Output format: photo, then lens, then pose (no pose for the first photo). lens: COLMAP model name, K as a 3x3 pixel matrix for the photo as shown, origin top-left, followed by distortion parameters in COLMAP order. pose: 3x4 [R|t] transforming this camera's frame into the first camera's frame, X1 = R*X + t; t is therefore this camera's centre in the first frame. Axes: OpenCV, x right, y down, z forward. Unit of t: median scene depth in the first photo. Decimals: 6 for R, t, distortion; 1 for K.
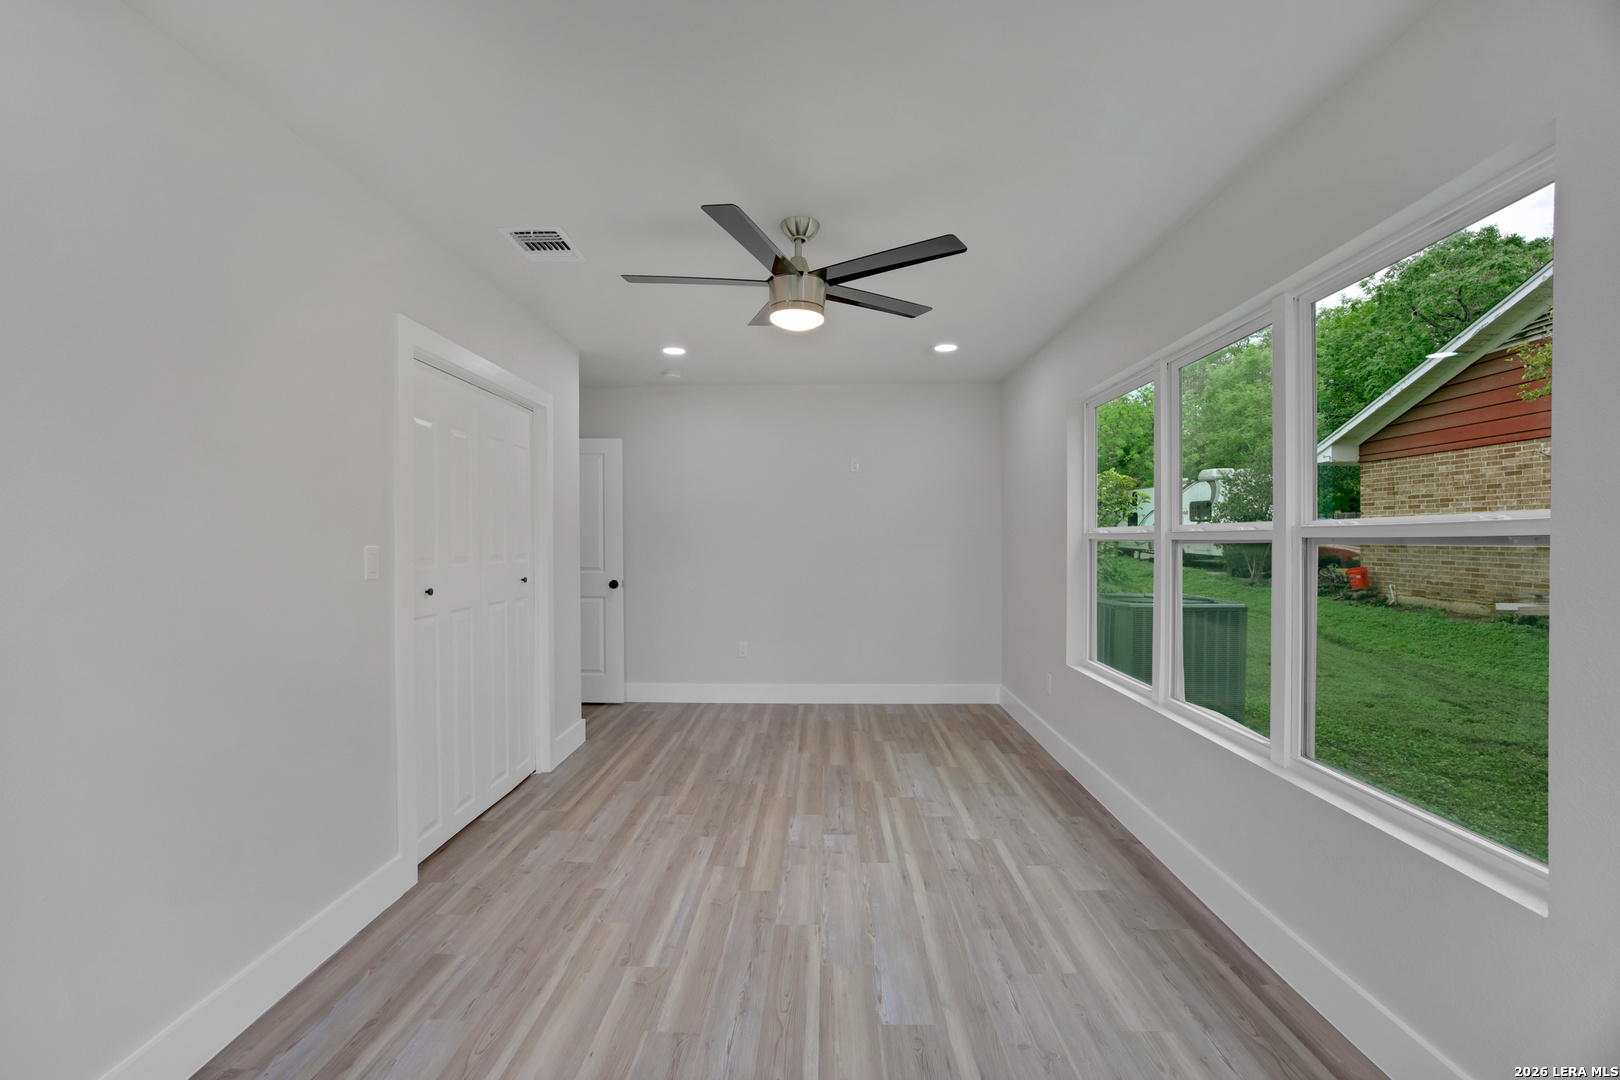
lens RADIAL K [[683.3, 0, 814.5], [0, 683.3, 540.6], [0, 0, 1]] dist [-0.053503, 0.013721]
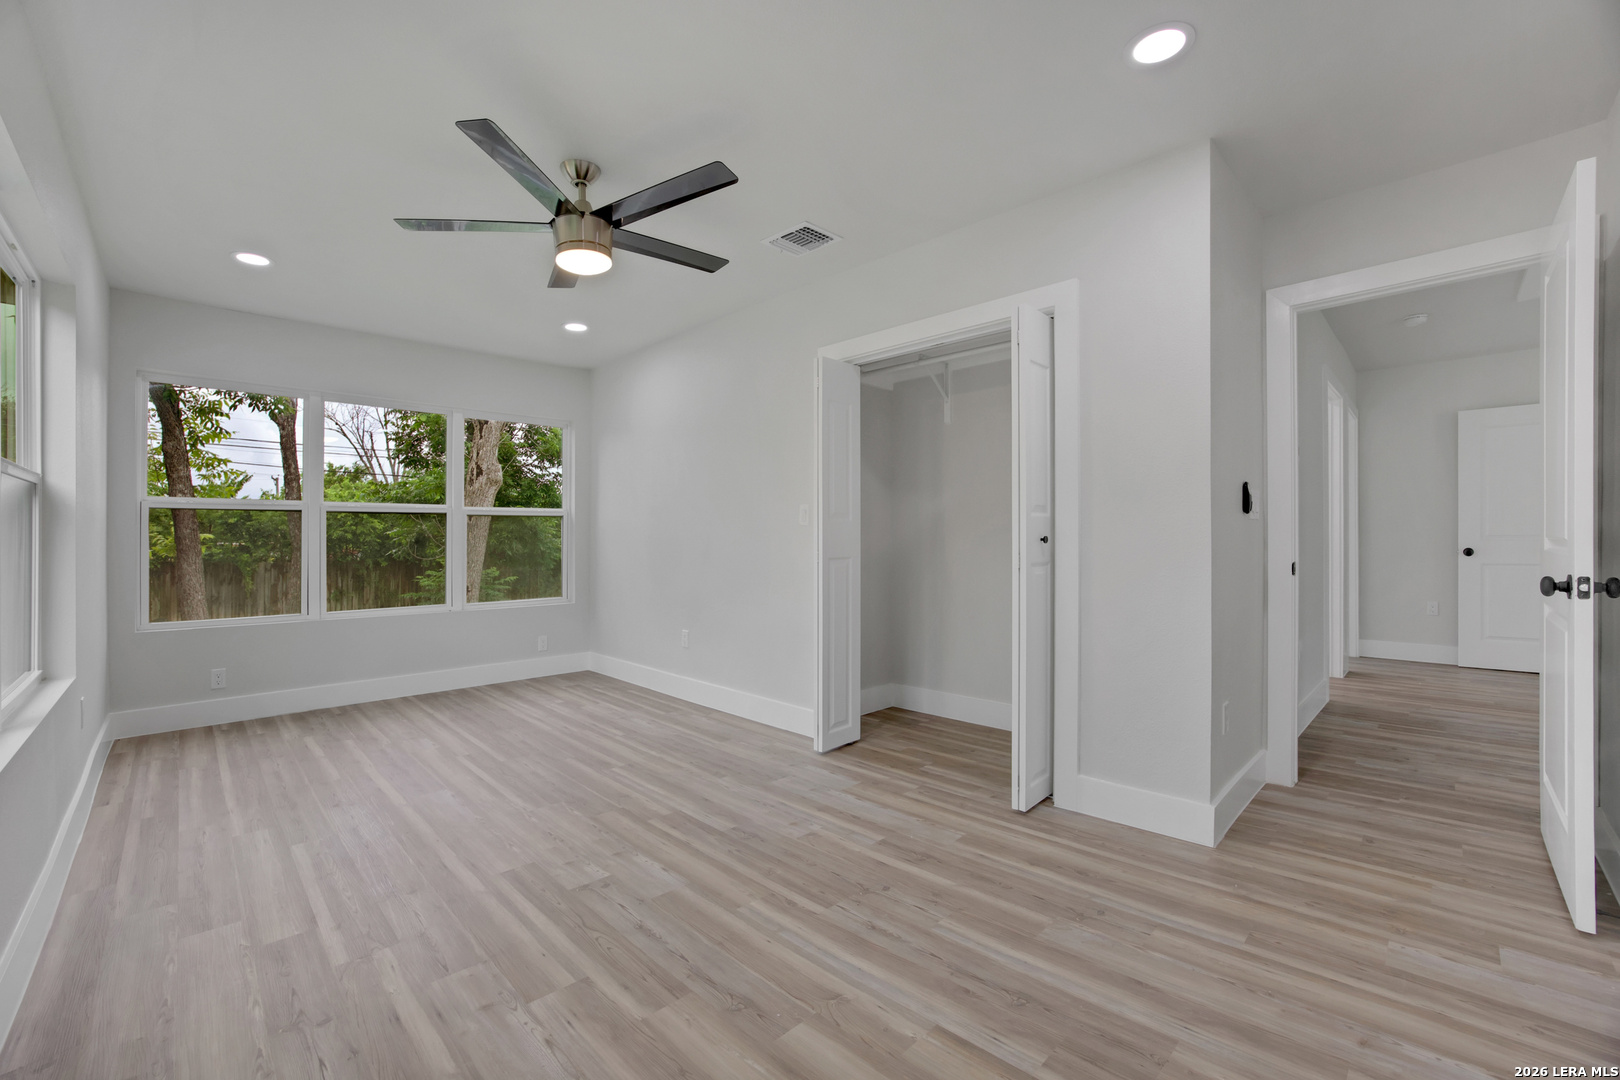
lens RADIAL K [[663.8, 0, 781.9], [0, 663.8, 540.7], [0, 0, 1]] dist [-0.048222, 0.013996]
pose [[-0.718669, 0.010037, -0.695280, 0.373691], [0.014732, 0.999891, -0.000794, 0.074794], [0.695196, -0.010813, -0.718739, 1.654008]]
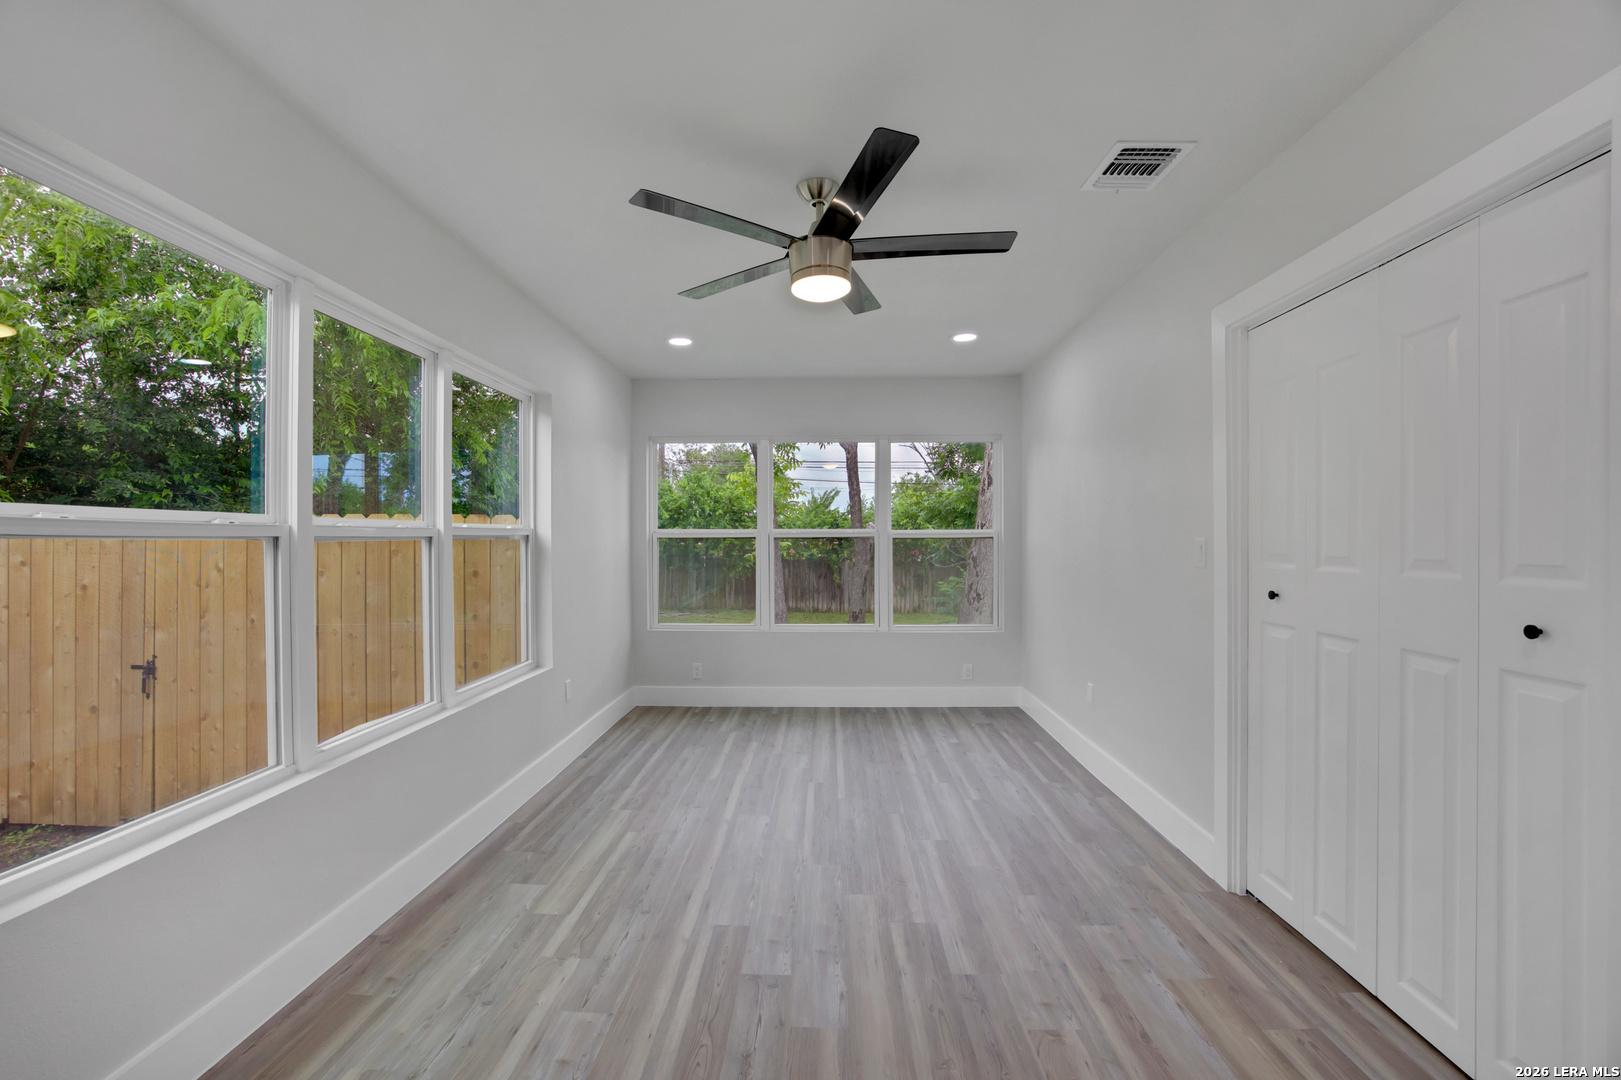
lens RADIAL K [[680.5, 0, 812.0], [0, 680.5, 540.2], [0, 0, 1]] dist [-0.045107, 0.000403]
pose [[-0.999978, 0.004268, 0.005134, -0.012670], [0.004225, 0.999955, -0.008471, 0.016242], [-0.005170, -0.008450, -0.999951, 1.663715]]
